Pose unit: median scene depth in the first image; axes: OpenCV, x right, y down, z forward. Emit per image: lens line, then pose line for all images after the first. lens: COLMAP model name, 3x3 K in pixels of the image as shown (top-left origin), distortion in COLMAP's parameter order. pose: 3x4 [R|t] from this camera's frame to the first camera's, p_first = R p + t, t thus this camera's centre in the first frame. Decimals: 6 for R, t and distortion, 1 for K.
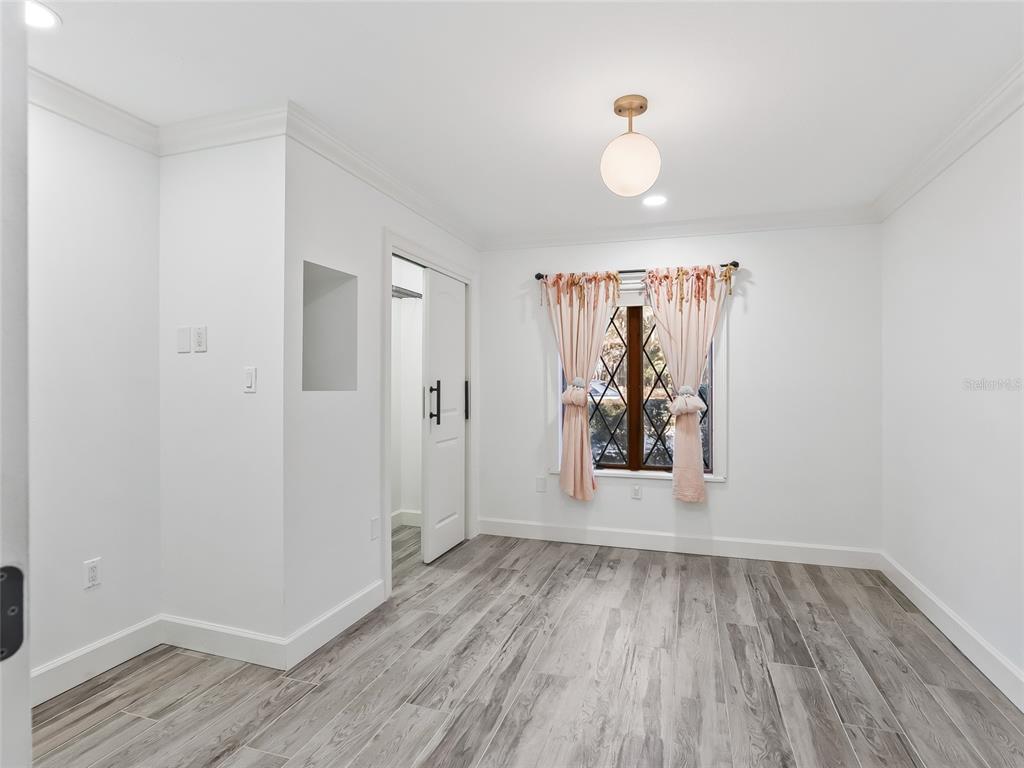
lens RADIAL K [[566.4, 0, 514.1], [0, 566.4, 387.5], [0, 0, 1]] dist [0.014078, -0.001474]
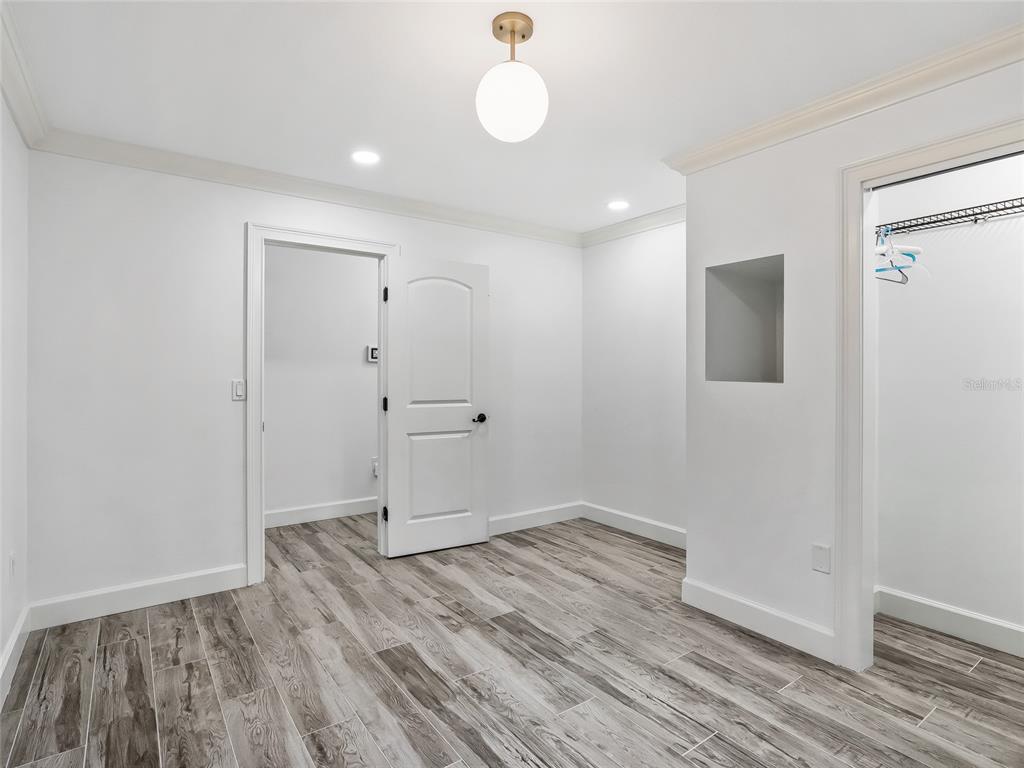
lens RADIAL K [[566.4, 0, 507.2], [0, 566.4, 381.0], [0, 0, 1]] dist [0.014078, -0.001474]
pose [[-0.619352, 0.004478, -0.785101, 0.799898], [-0.012895, 0.999791, 0.015875, -0.006617], [0.785007, 0.019956, -0.619165, 1.412715]]
